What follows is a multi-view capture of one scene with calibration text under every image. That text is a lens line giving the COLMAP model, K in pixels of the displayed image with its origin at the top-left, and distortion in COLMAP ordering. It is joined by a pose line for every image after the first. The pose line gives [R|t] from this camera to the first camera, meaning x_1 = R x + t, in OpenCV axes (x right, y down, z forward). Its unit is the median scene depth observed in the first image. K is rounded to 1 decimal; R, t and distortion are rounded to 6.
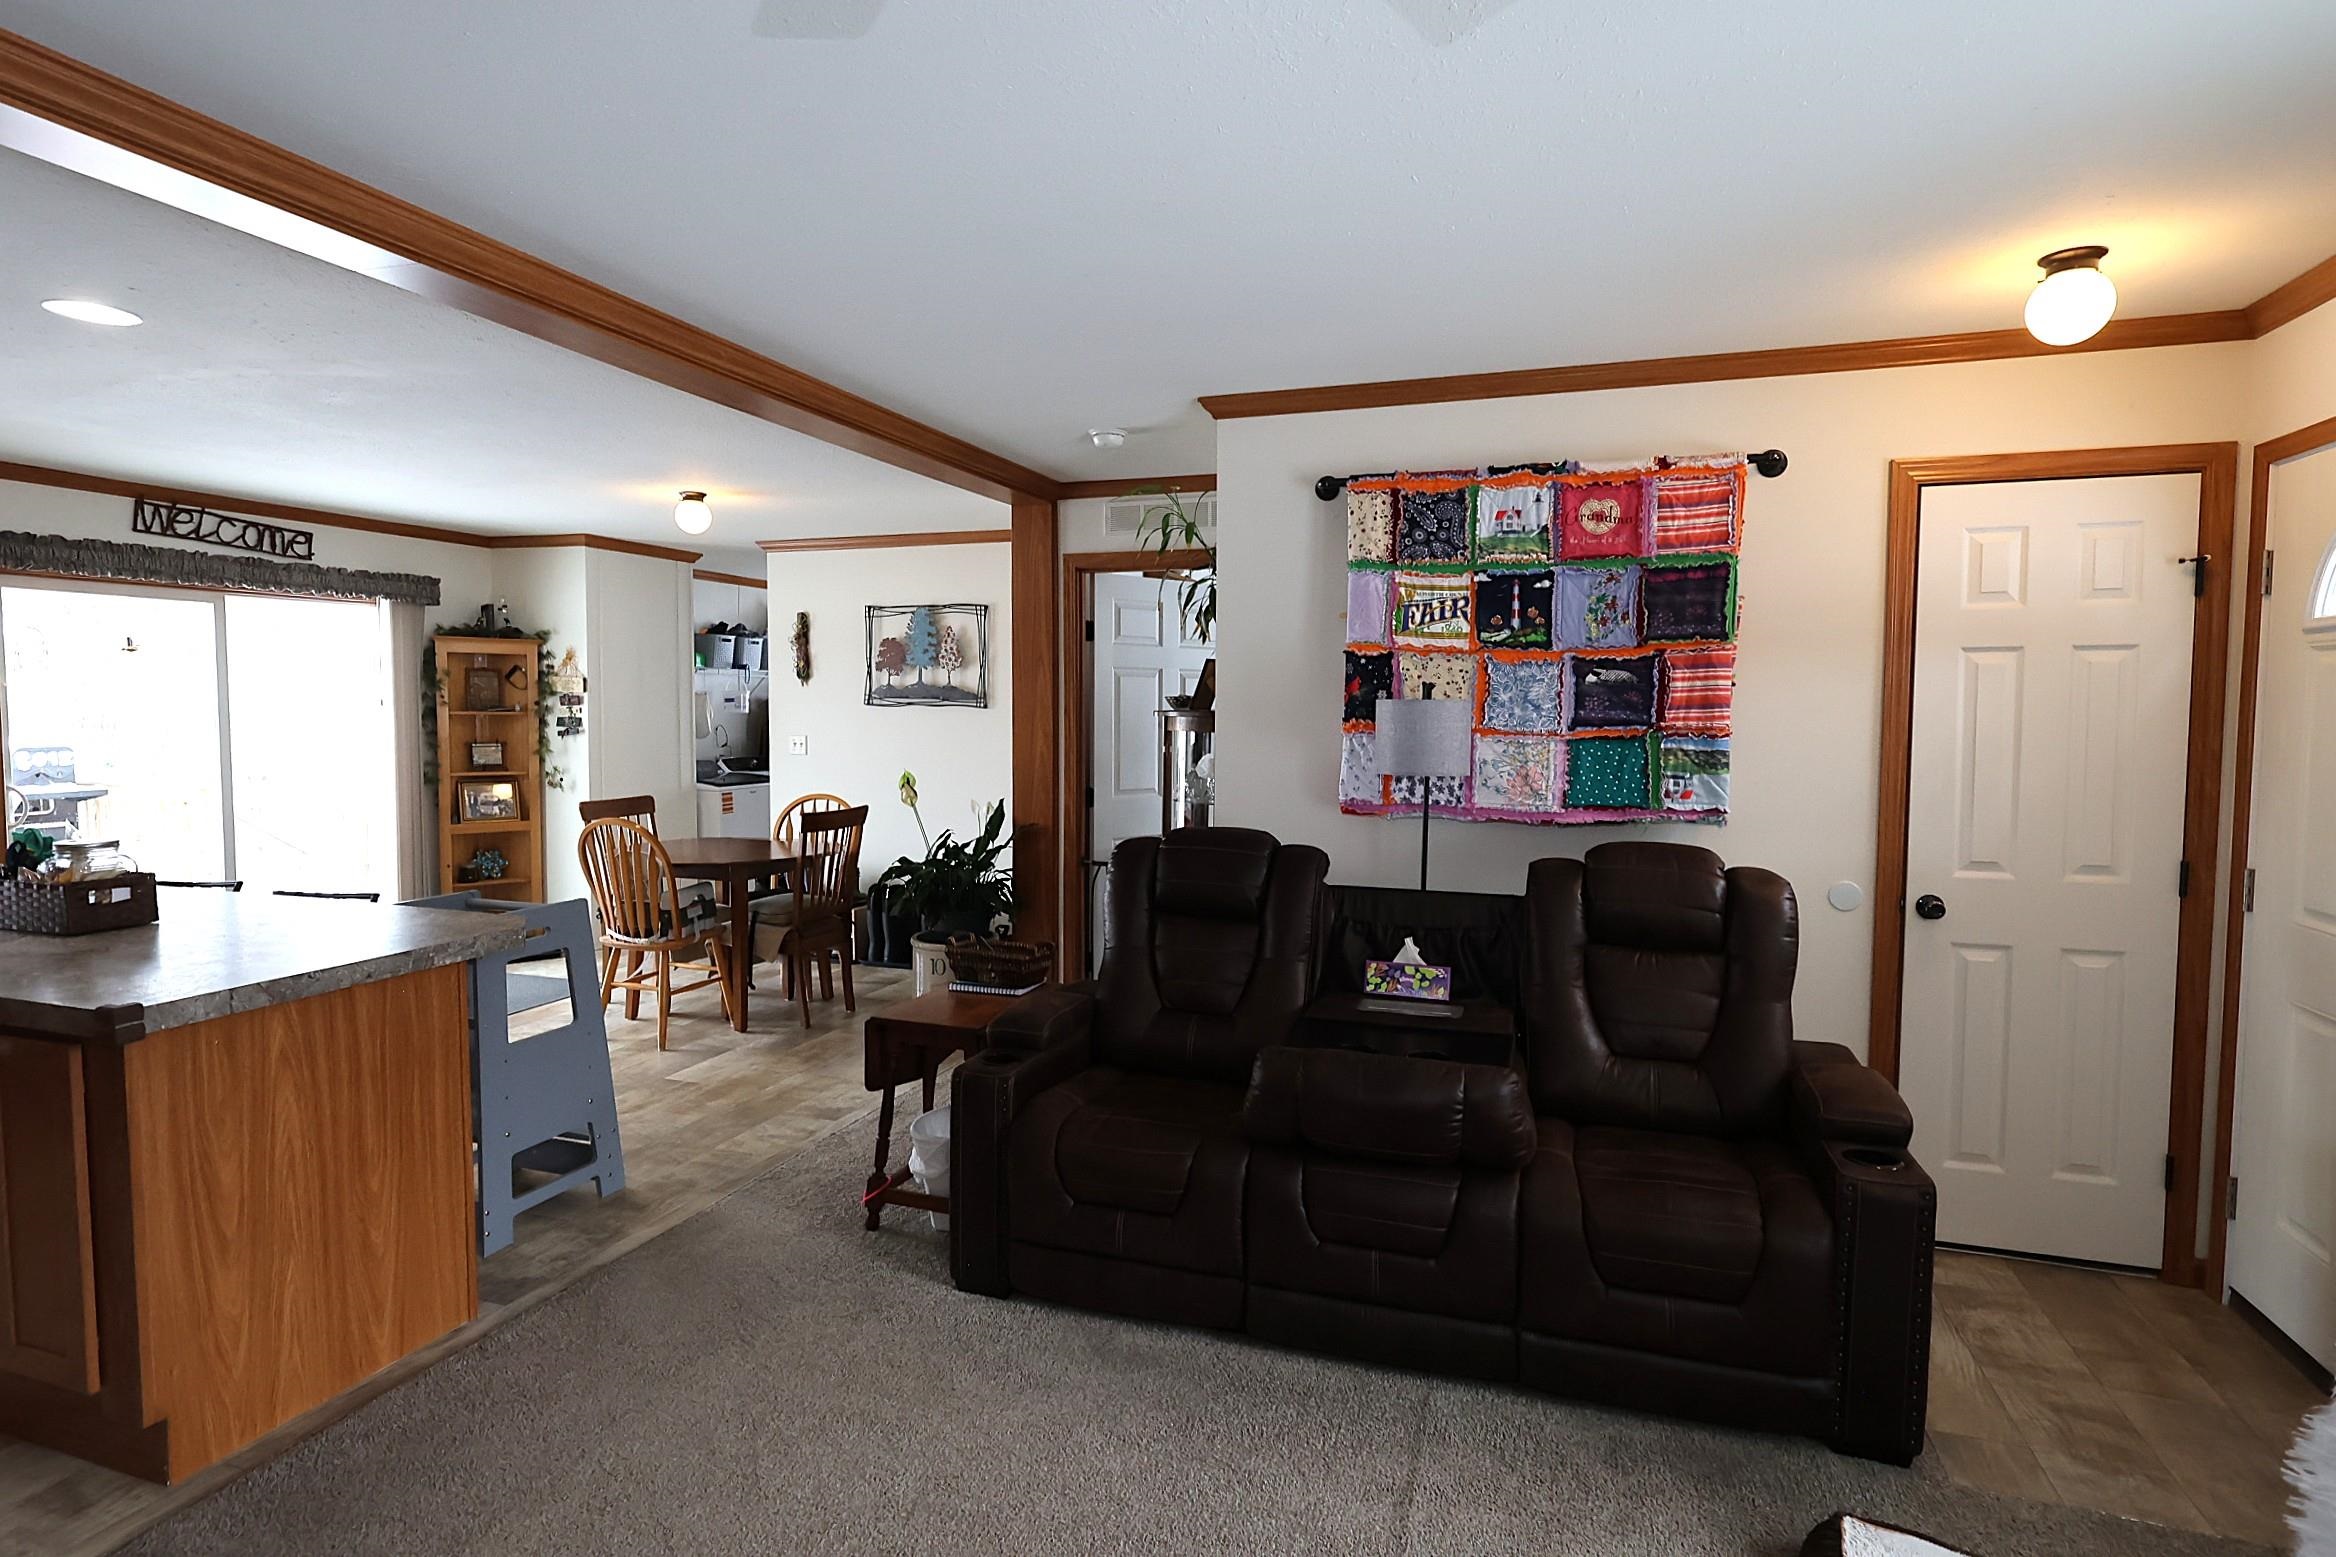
lens RADIAL K [[1194.0, 0, 1159.5], [0, 1194.0, 774.4], [0, 0, 1]] dist [0.002717, 0.000426]
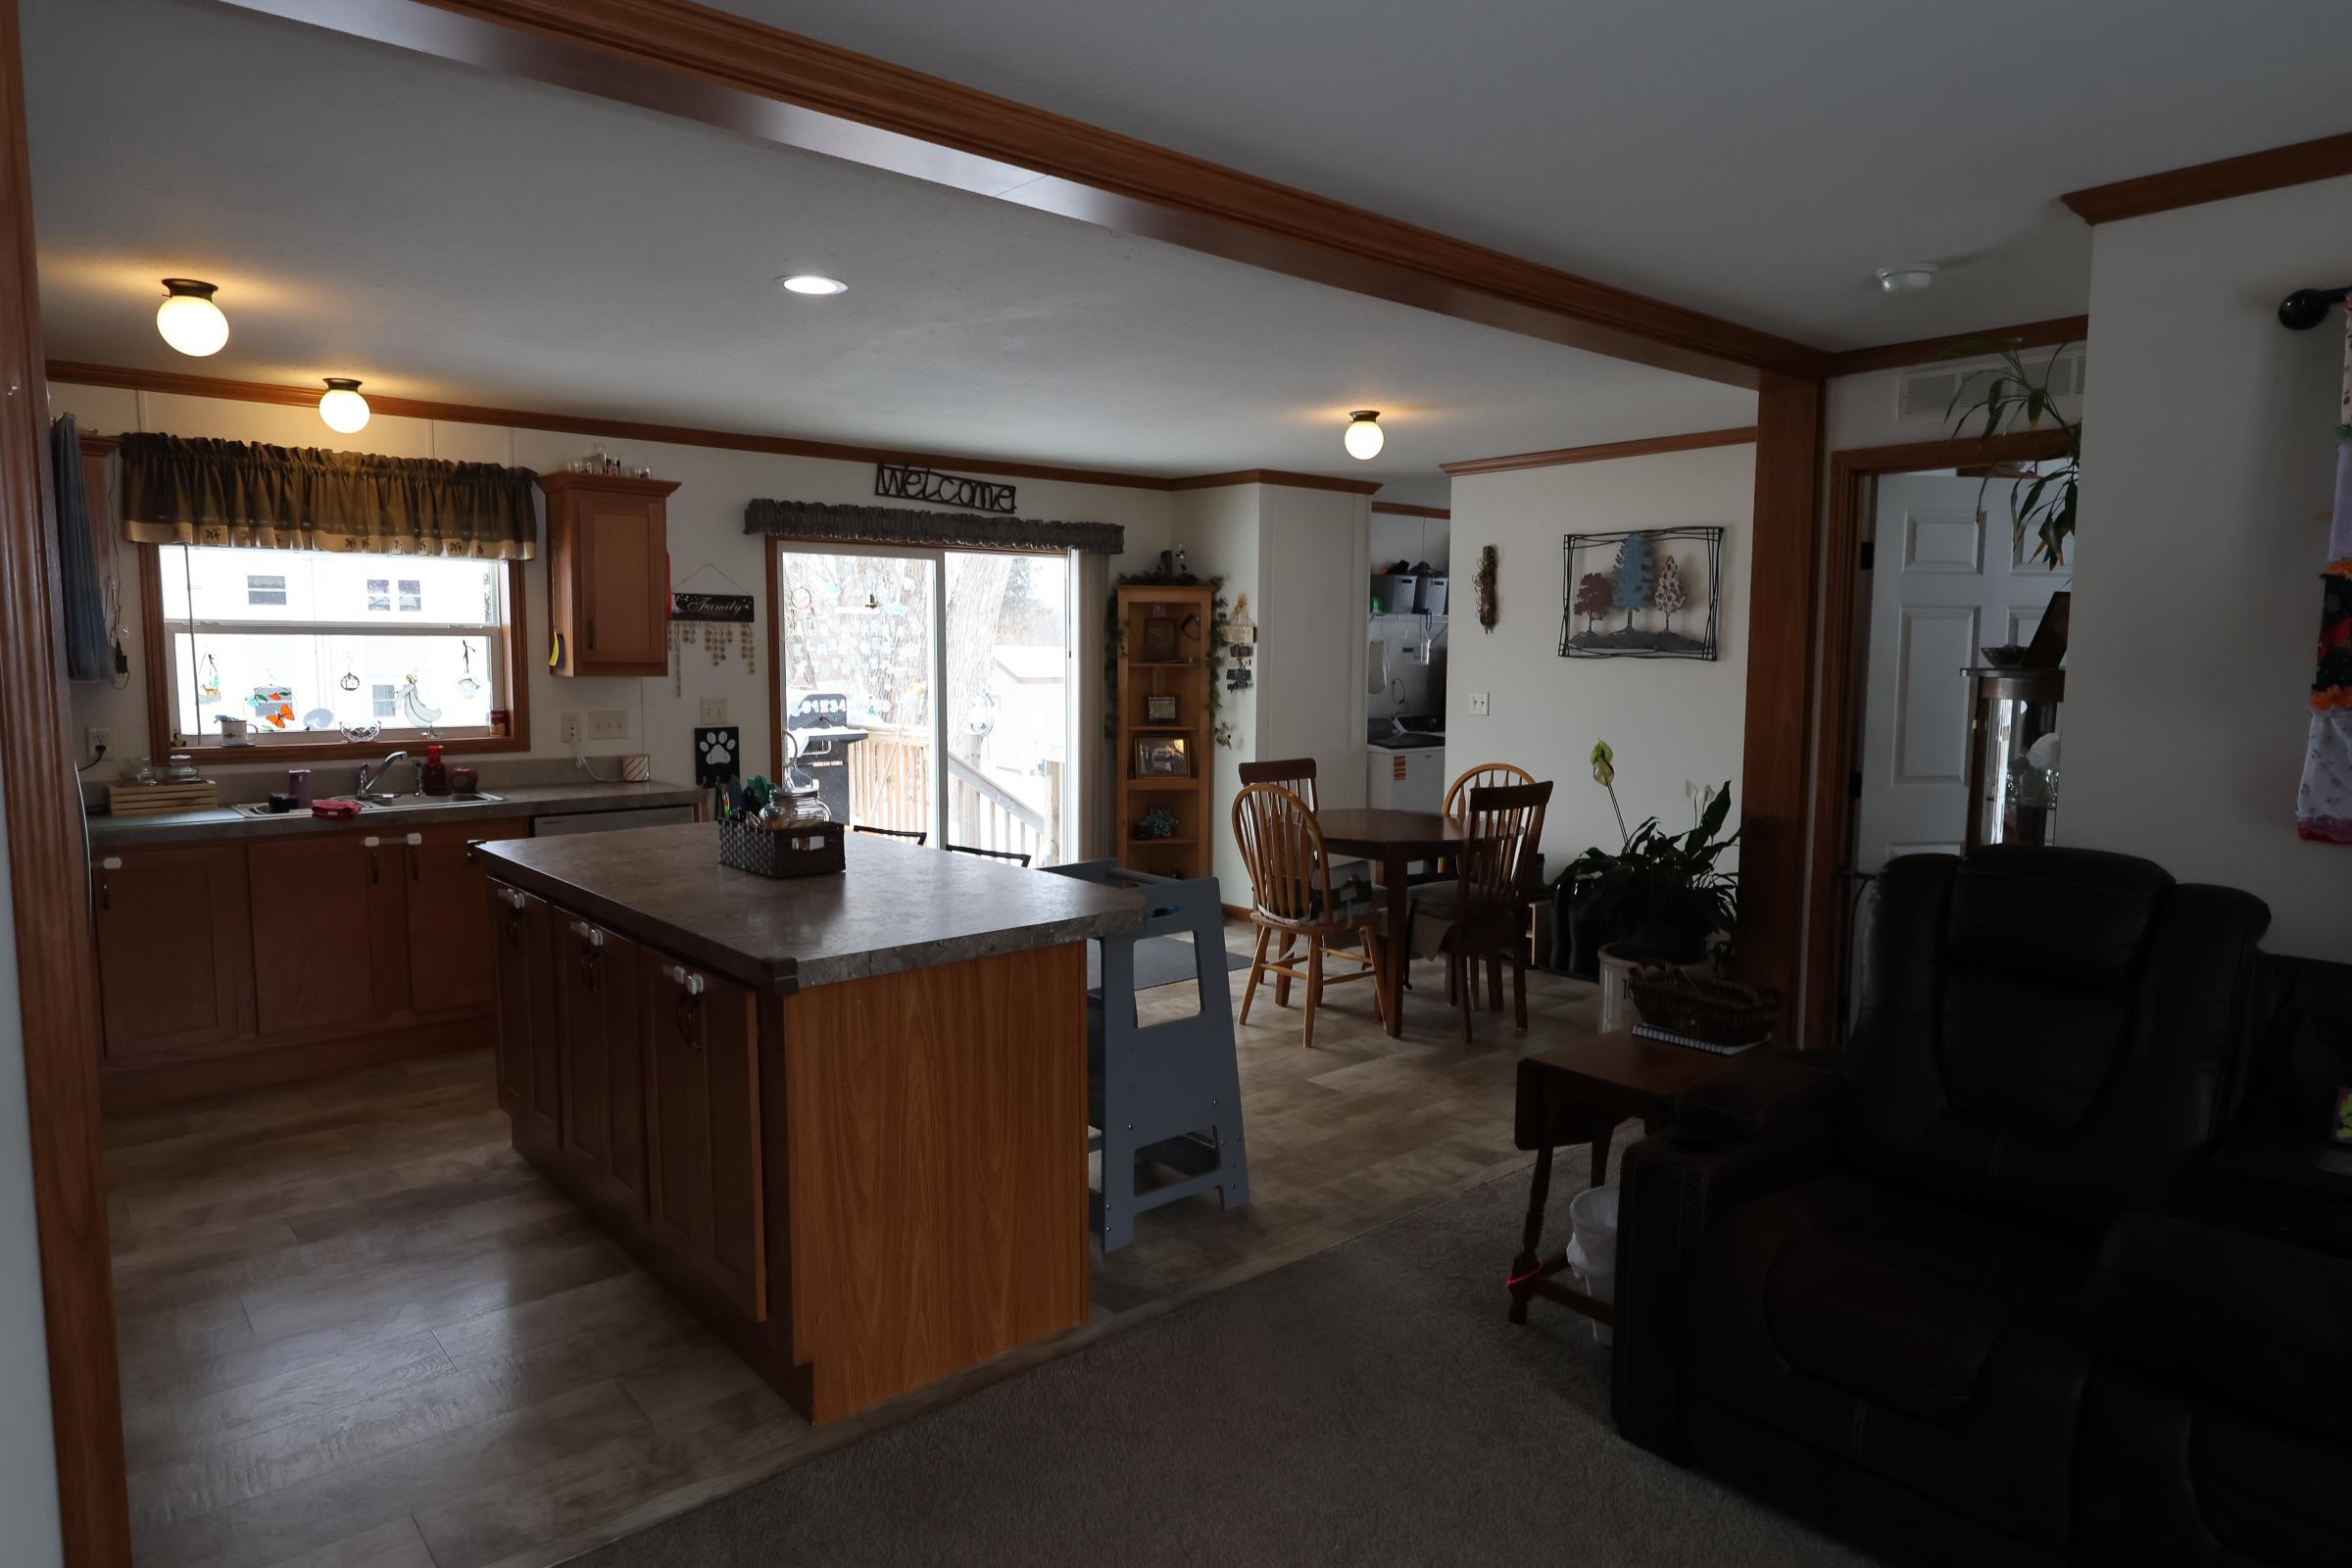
lens RADIAL K [[1380.5, 0, 1175.2], [0, 1380.5, 780.4], [0, 0, 1]] dist [0.004457, 0.001027]
pose [[0.865223, 0.045338, -0.499334, 0.003566], [-0.027989, 0.998718, 0.042182, -0.007504], [0.500606, -0.022521, 0.865382, 0.058506]]
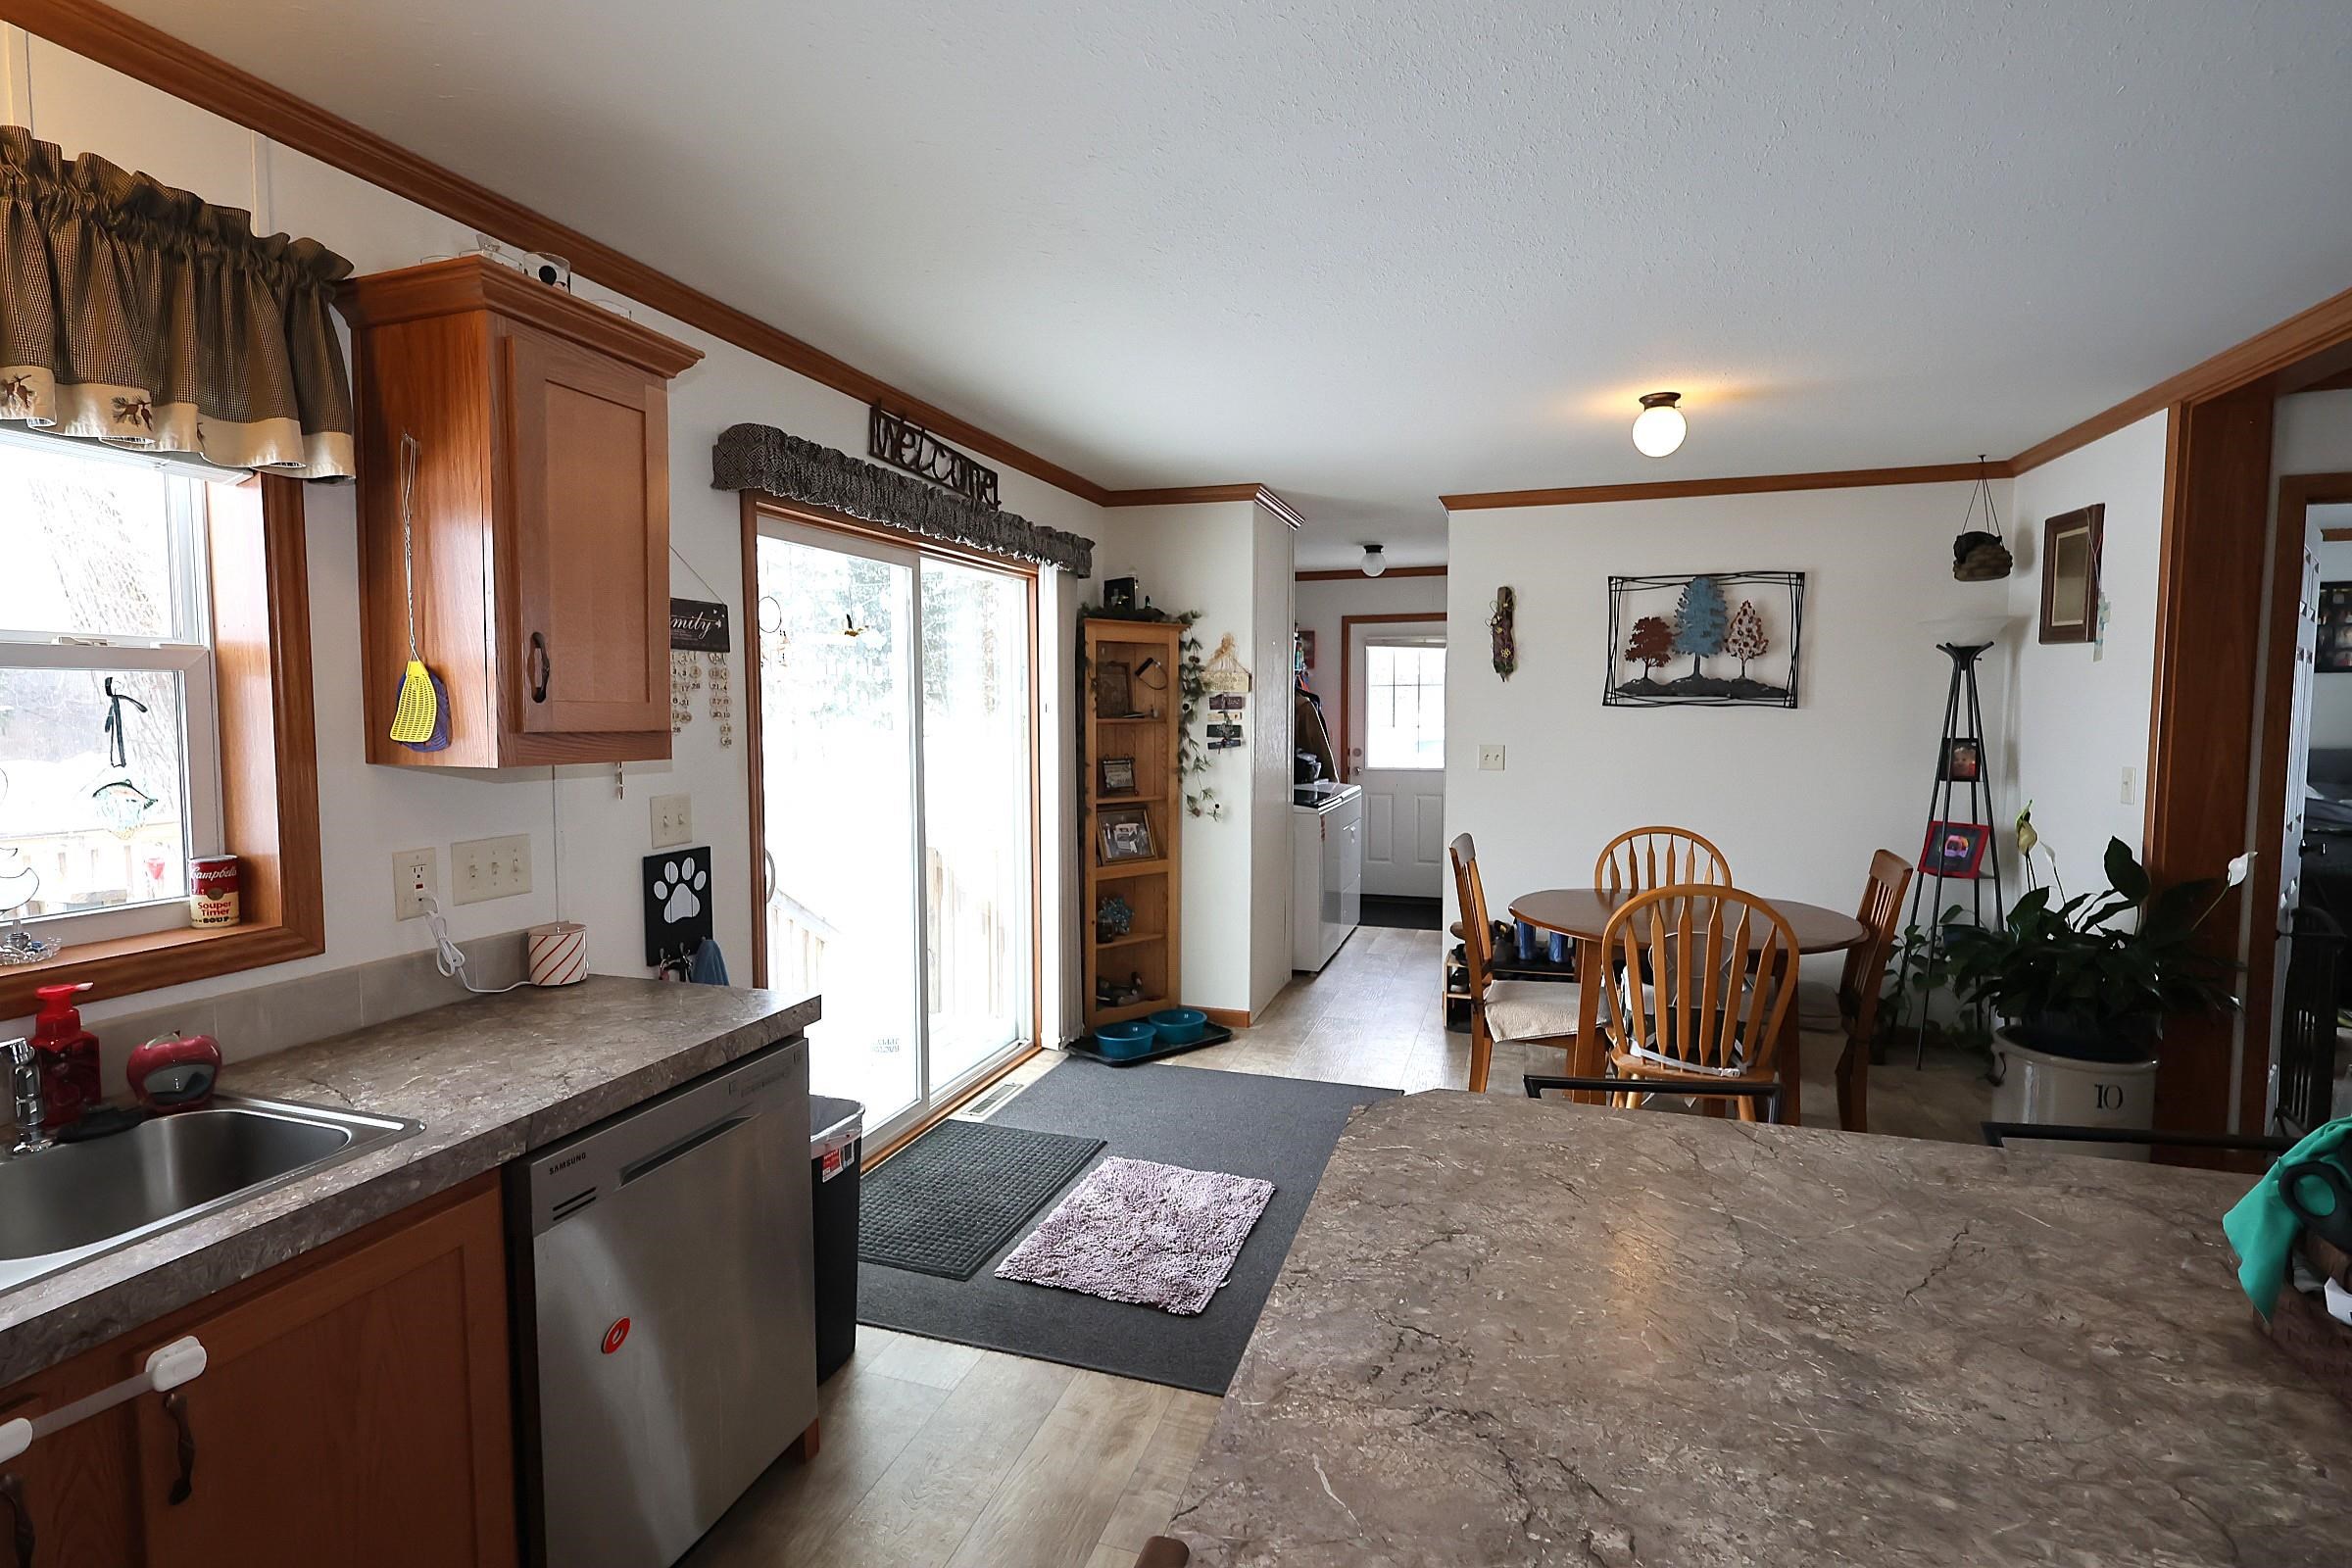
lens RADIAL K [[1085.7, 0, 1173.3], [0, 1085.7, 779.4], [0, 0, 1]] dist [-0.002375, -0.000104]
pose [[0.999916, -0.009606, 0.008697, -0.696356], [0.009507, 0.999890, 0.011395, -0.027259], [-0.008805, -0.011312, 0.999897, 0.390995]]
